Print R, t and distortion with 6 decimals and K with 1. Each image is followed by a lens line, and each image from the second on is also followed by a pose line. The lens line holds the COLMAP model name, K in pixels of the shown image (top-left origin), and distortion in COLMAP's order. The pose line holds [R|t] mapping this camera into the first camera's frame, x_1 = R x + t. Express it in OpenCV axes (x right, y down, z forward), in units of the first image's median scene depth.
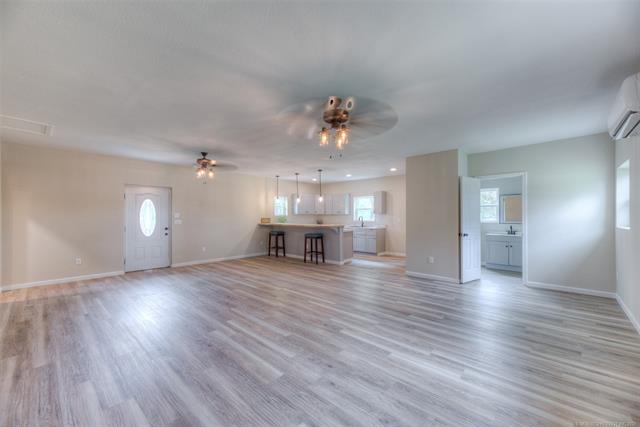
lens RADIAL K [[255.4, 0, 318.5], [0, 255.4, 214.5], [0, 0, 1]] dist [0.004379, 0.000231]
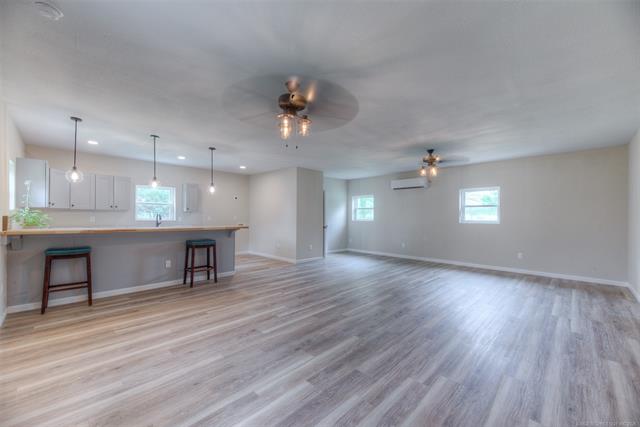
lens RADIAL K [[255.4, 0, 318.5], [0, 255.4, 214.5], [0, 0, 1]] dist [0.004379, 0.000231]
pose [[0.042995, 0.007267, 0.999049, -0.988543], [-0.014283, 0.999876, -0.006658, 0.012299], [-0.998973, -0.013983, 0.043094, 0.977164]]
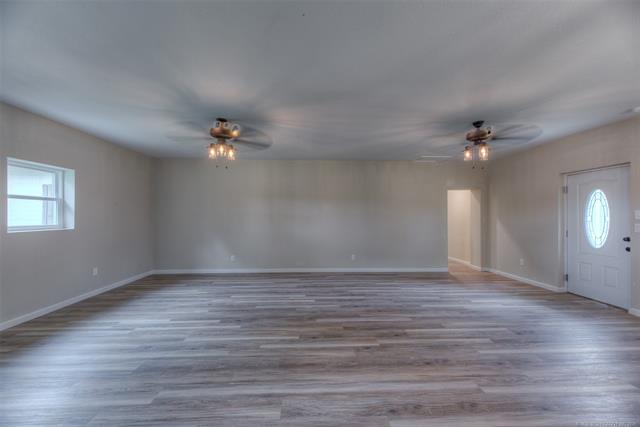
lens RADIAL K [[257.6, 0, 319.2], [0, 257.6, 217.0], [0, 0, 1]] dist [0.002424, 0.000024]
pose [[-0.702191, 0.002763, -0.711984, 0.342483], [0.007970, 0.999960, -0.003979, 0.007201], [0.711944, -0.008468, -0.702185, 1.240625]]
